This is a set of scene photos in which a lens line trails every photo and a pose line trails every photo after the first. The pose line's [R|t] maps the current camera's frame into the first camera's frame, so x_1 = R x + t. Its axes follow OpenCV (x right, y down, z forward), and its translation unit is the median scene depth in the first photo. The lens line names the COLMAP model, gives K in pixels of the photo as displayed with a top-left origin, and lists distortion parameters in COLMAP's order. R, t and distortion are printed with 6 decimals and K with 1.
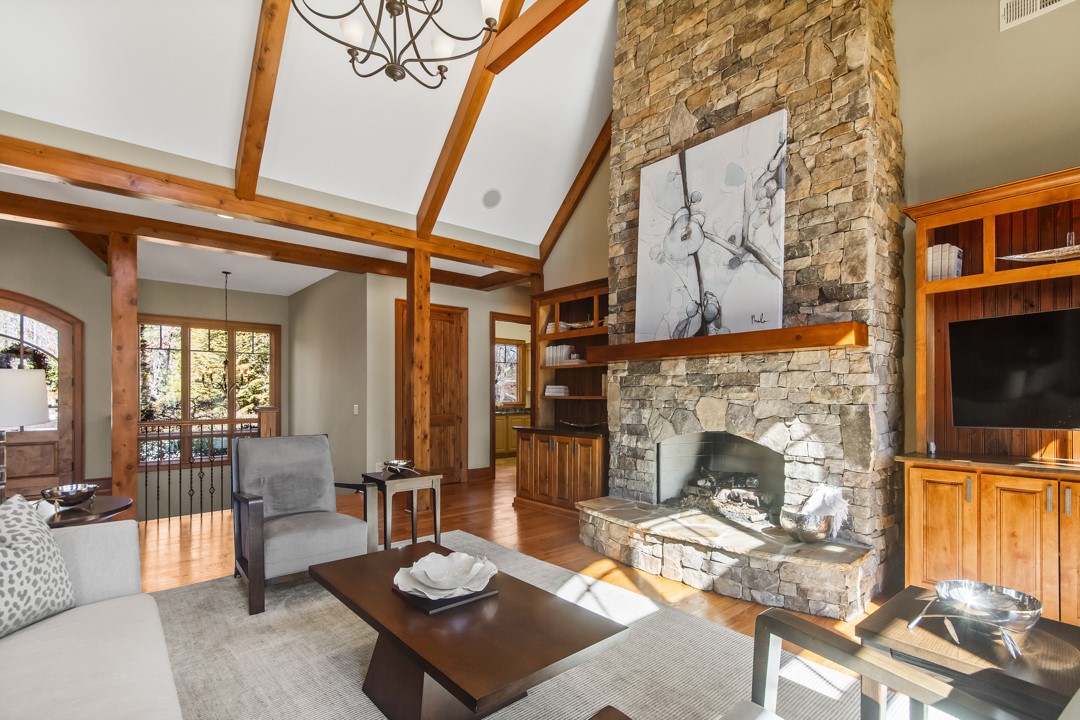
lens RADIAL K [[514.9, 0, 543.0], [0, 514.9, 394.8], [0, 0, 1]] dist [0.010586, -0.001072]
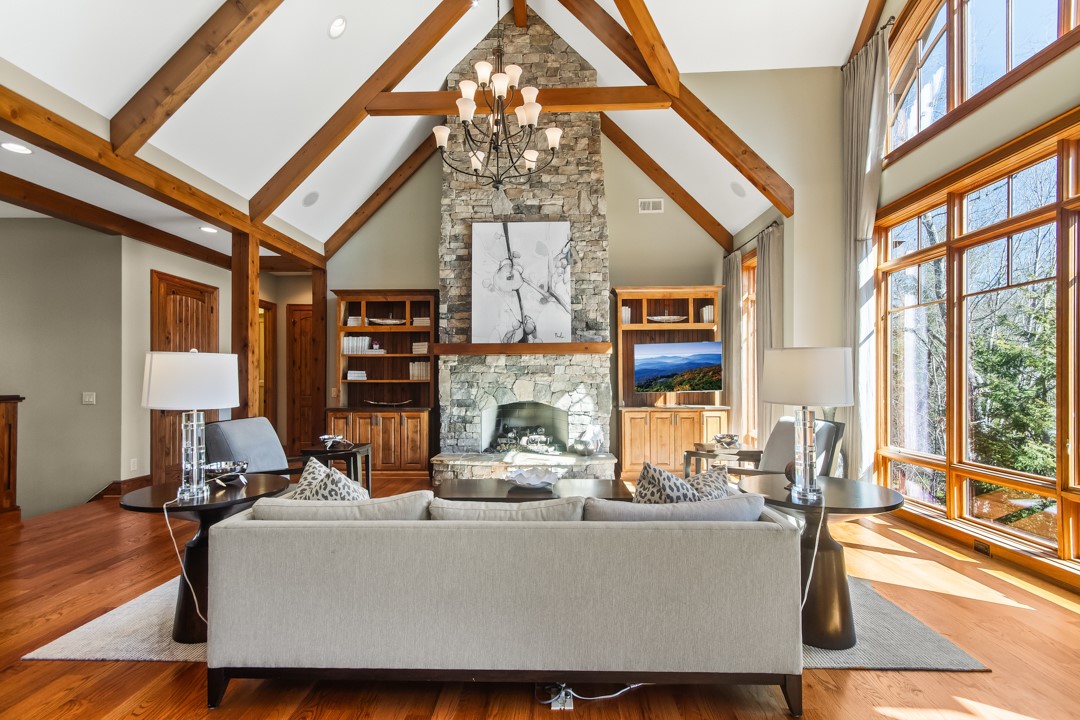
lens RADIAL K [[514.9, 0, 538.6], [0, 514.9, 370.9], [0, 0, 1]] dist [0.010586, -0.001072]
pose [[0.677960, 0.010611, 0.735022, -0.824184], [0.003079, 0.999846, -0.017274, 0.004787], [-0.735092, 0.013975, 0.677823, -0.128203]]
